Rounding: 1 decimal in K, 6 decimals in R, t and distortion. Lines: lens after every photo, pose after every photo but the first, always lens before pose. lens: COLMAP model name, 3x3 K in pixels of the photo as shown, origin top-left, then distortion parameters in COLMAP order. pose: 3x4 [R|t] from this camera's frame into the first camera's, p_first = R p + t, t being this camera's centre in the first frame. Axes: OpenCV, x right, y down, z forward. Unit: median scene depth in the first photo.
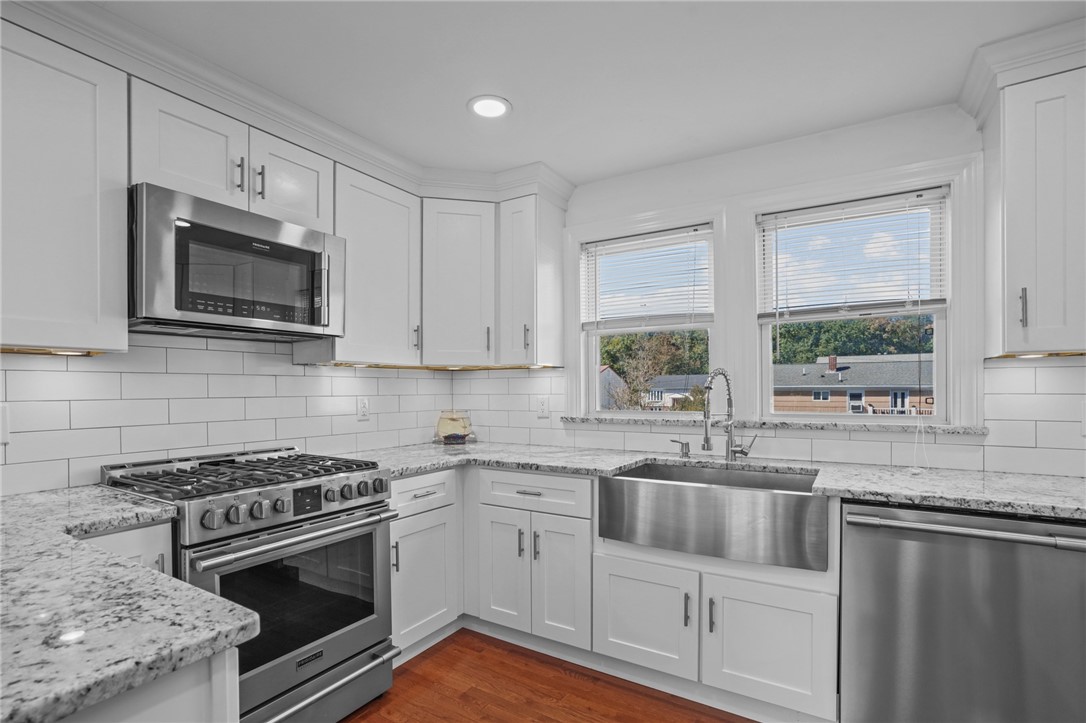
lens RADIAL K [[510.4, 0, 539.4], [0, 510.4, 388.2], [0, 0, 1]] dist [-0.058973, 0.027164]
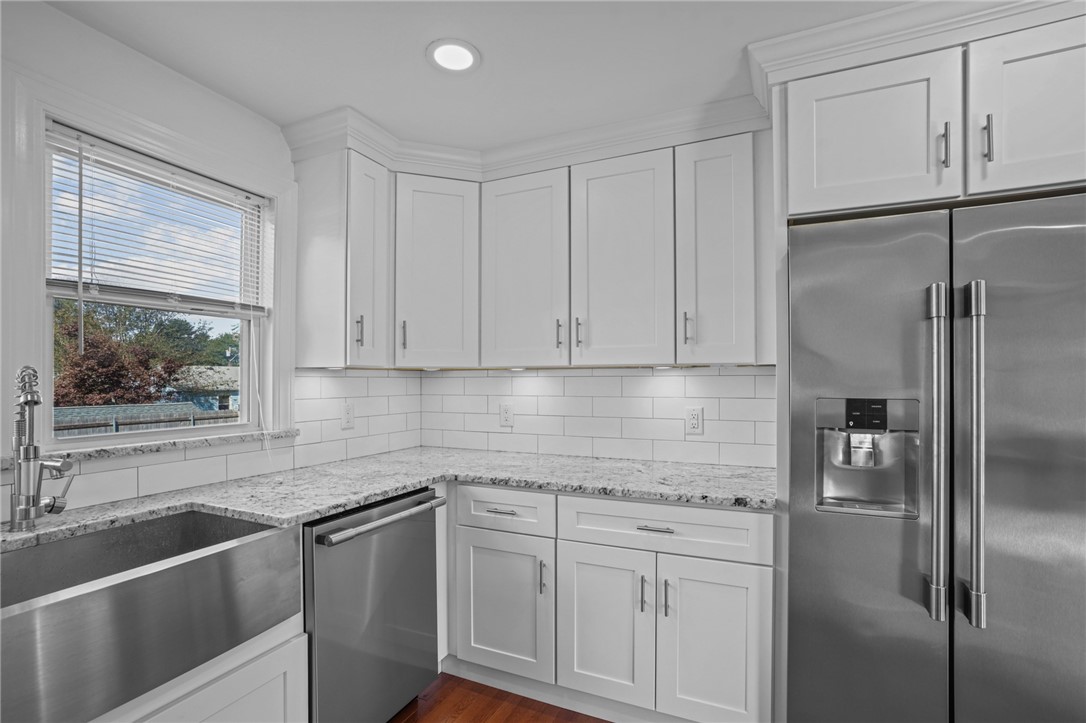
lens RADIAL K [[508.2, 0, 538.8], [0, 508.2, 375.9], [0, 0, 1]] dist [-0.057853, 0.026268]
pose [[-0.134560, 0.015736, 0.990781, -0.270676], [-0.001247, 0.999870, -0.016050, -0.022017], [-0.990905, -0.003395, -0.134522, 0.558705]]
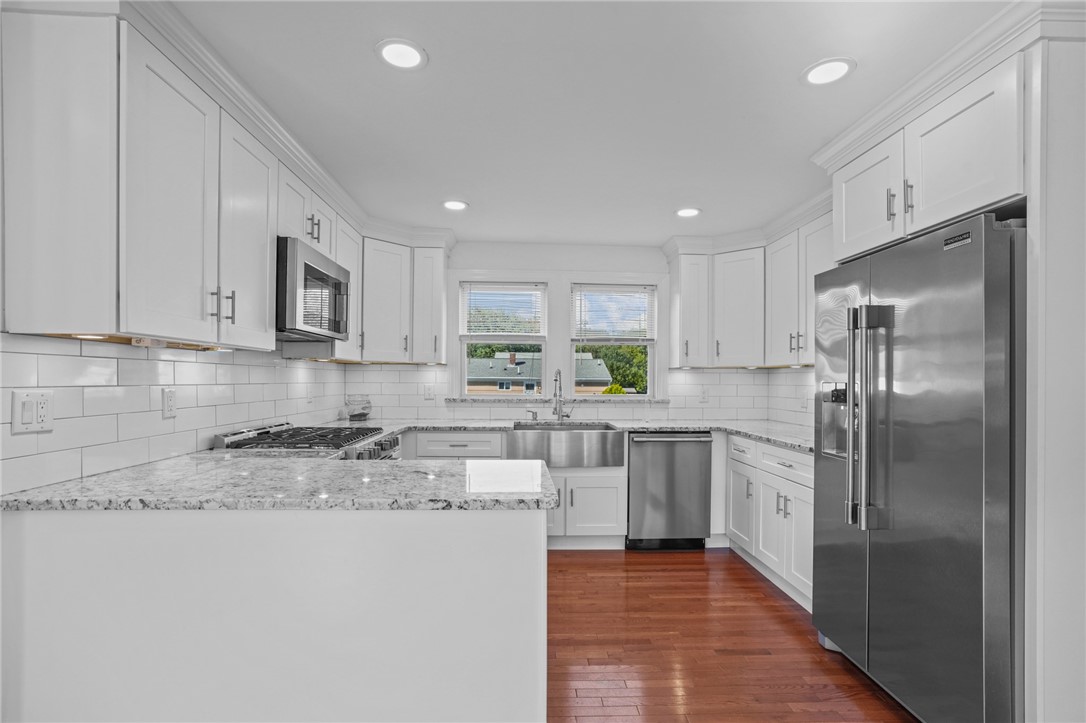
lens RADIAL K [[508.2, 0, 538.8], [0, 508.2, 375.9], [0, 0, 1]] dist [-0.057853, 0.026268]
pose [[0.823664, 0.015001, 0.566879, -0.775905], [-0.012900, 0.999887, -0.007716, -0.001121], [-0.566931, -0.000957, 0.823765, -0.476979]]
